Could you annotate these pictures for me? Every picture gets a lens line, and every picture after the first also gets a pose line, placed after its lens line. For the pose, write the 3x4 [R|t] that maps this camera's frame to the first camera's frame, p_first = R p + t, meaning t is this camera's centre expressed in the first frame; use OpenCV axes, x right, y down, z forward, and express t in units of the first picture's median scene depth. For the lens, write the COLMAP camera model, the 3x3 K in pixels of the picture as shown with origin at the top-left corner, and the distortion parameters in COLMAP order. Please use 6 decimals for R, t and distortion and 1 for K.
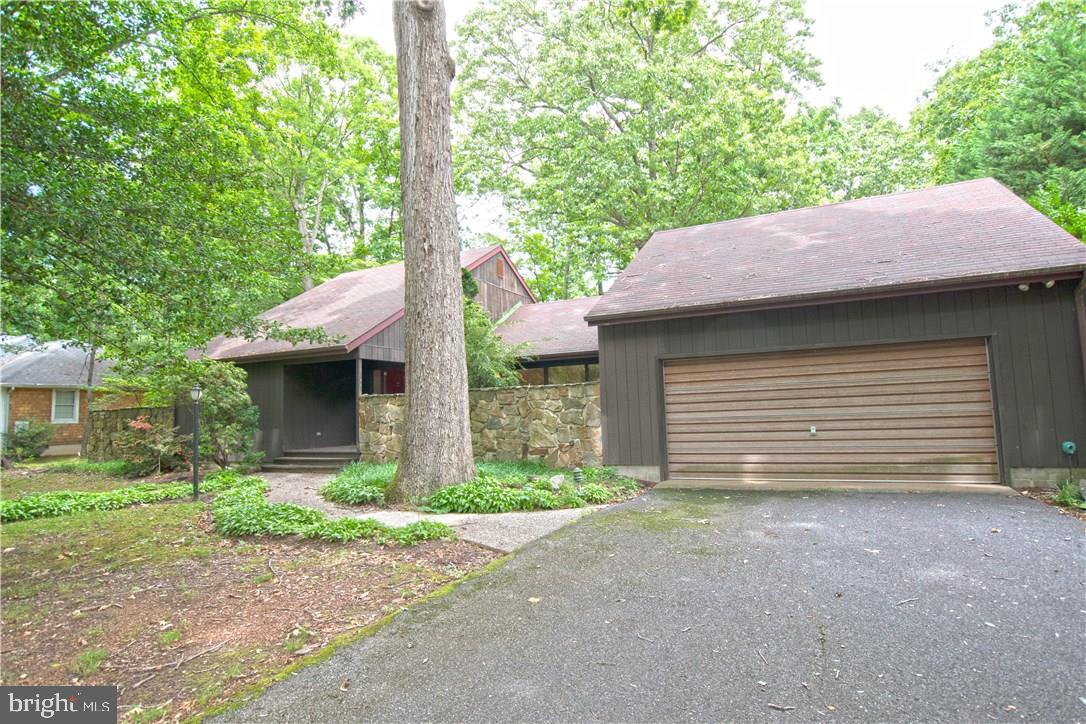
lens RADIAL K [[576.0, 0, 543.6], [0, 576.0, 361.9], [0, 0, 1]] dist [-0.006266, -0.000170]
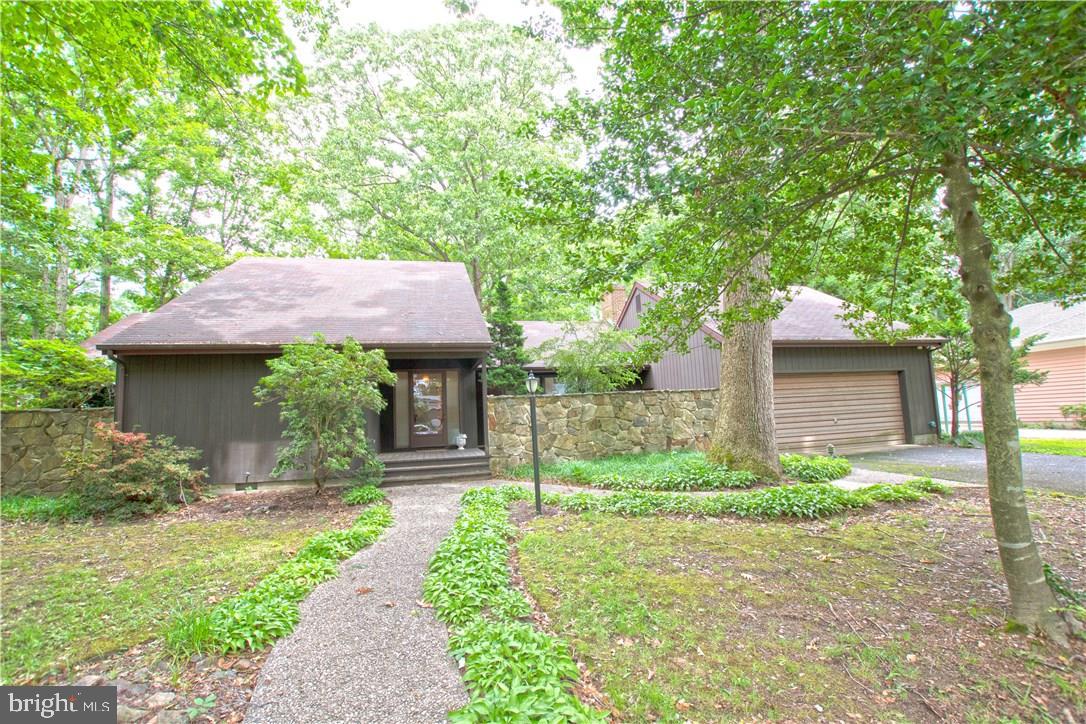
lens RADIAL K [[483.4, 0, 544.3], [0, 483.4, 363.3], [0, 0, 1]] dist [-0.021961, 0.003581]
pose [[0.763050, 0.070849, 0.642445, -0.942083], [-0.035405, 0.997063, -0.067904, 0.067183], [-0.645369, 0.029068, 0.763317, 0.398273]]
